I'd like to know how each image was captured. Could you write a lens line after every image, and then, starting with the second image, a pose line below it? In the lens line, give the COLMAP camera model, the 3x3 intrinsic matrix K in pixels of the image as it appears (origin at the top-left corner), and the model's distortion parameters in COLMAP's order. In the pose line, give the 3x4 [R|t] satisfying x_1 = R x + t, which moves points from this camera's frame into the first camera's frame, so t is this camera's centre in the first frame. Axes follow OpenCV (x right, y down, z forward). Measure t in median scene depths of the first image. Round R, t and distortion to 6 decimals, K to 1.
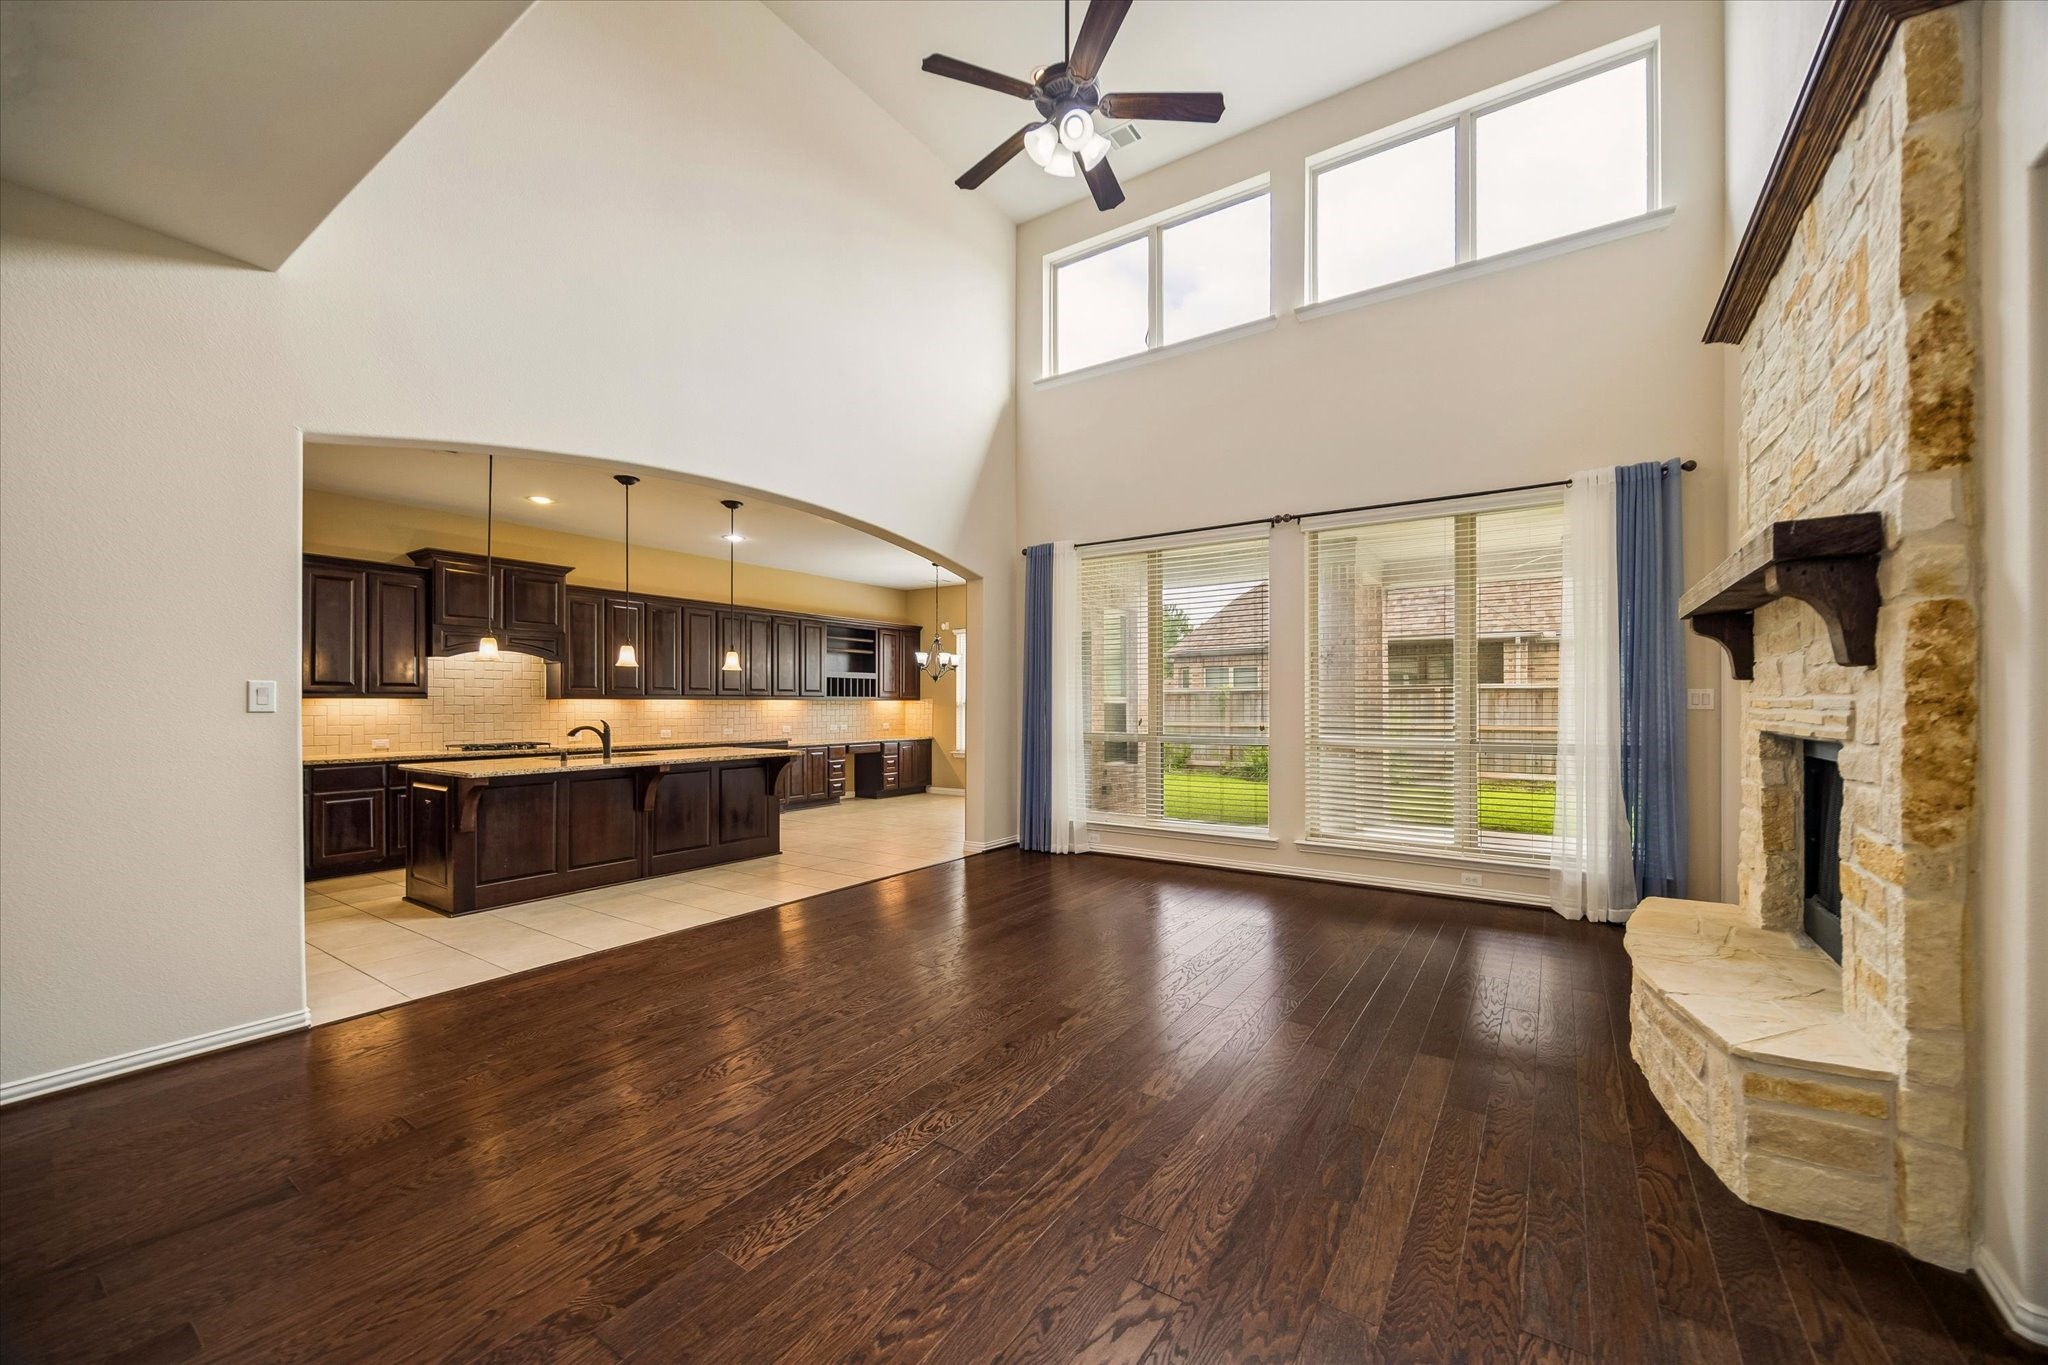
lens RADIAL K [[787.8, 0, 1031.2], [0, 787.8, 695.2], [0, 0, 1]] dist [-0.000453, -0.000107]
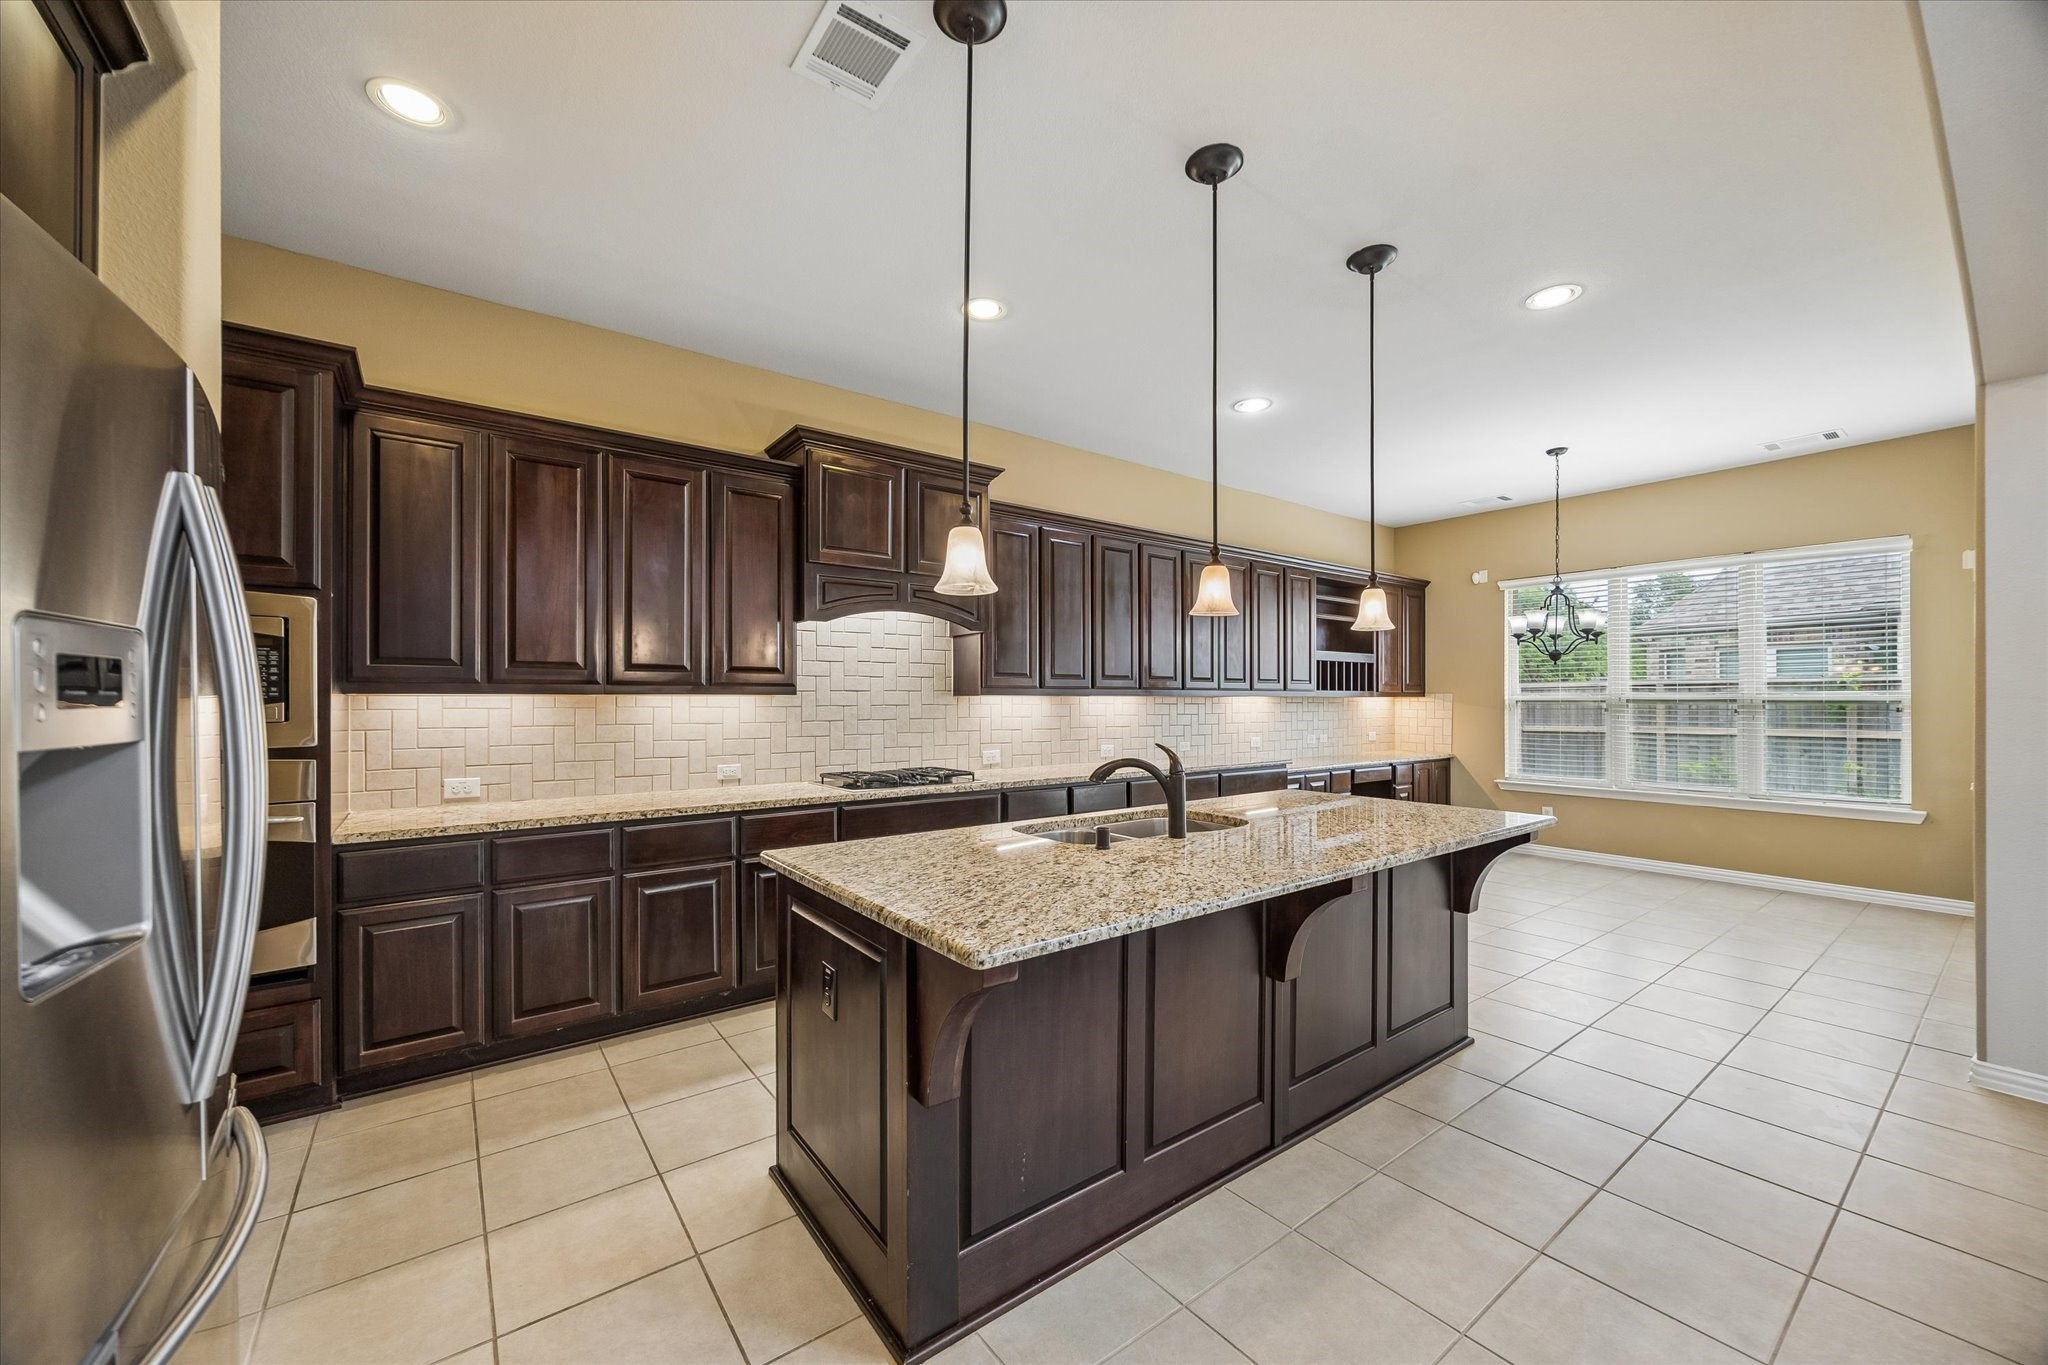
lens RADIAL K [[787.8, 0, 1022.7], [0, 787.8, 690.3], [0, 0, 1]] dist [-0.000453, -0.000107]
pose [[0.942713, 0.000085, -0.333605, -0.393182], [0.000767, 0.999997, 0.002424, -0.000351], [0.333605, -0.002541, 0.942710, 0.481928]]
